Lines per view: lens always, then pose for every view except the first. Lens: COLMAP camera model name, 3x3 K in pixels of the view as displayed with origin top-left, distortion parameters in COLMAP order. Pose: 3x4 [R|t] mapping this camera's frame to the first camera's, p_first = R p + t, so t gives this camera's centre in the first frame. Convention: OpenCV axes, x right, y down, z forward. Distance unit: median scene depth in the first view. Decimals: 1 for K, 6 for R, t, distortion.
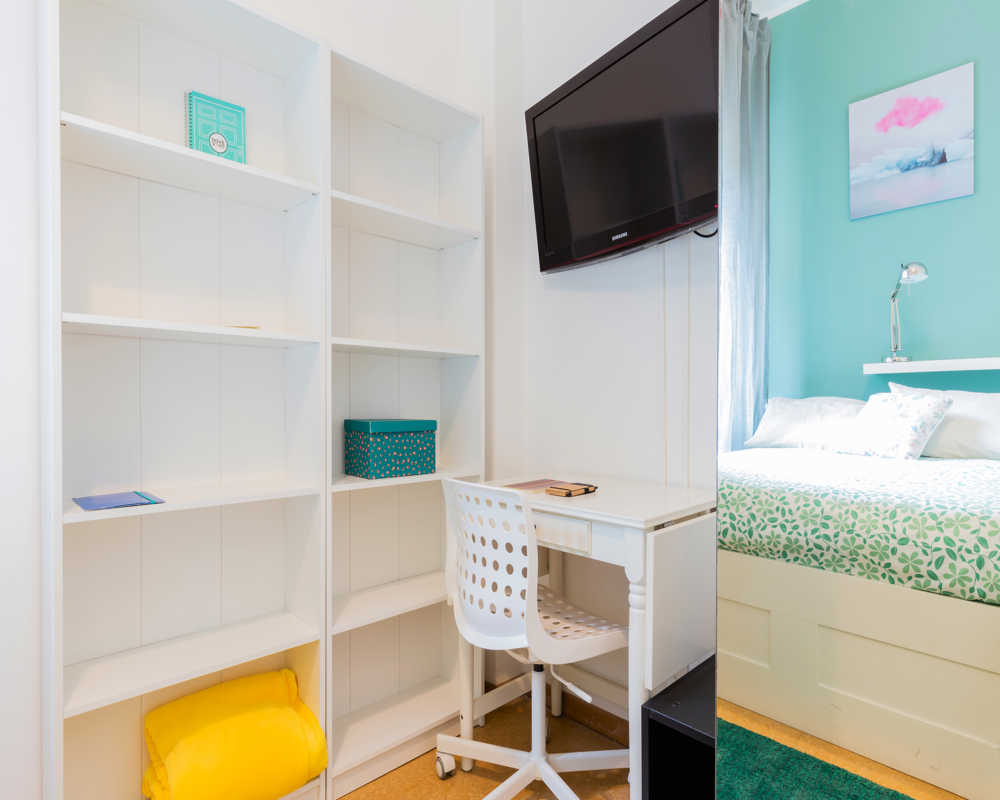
lens RADIAL K [[540.0, 0, 491.5], [0, 540.0, 409.7], [0, 0, 1]] dist [0.008176, 0.000754]
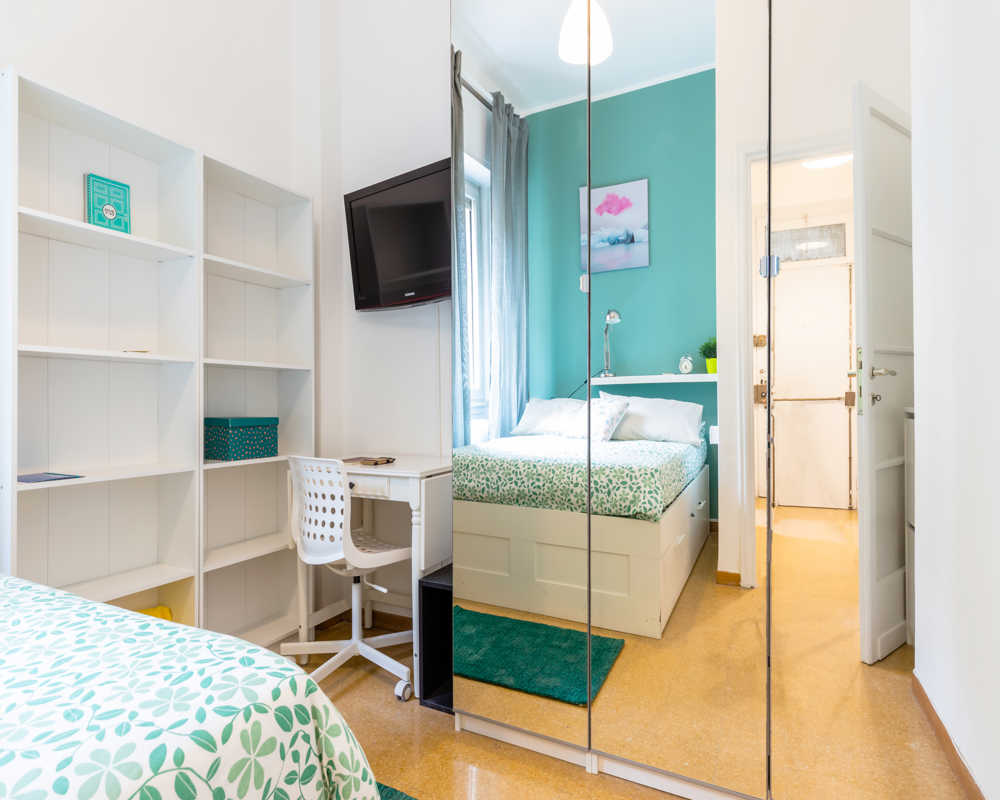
lens RADIAL K [[540.0, 0, 491.5], [0, 540.0, 409.7], [0, 0, 1]] dist [0.008176, 0.000754]
pose [[0.943164, -0.006192, 0.332270, -0.050091], [0.007982, 0.999960, -0.004023, 0.010268], [-0.332232, 0.006447, 0.943176, -0.486018]]
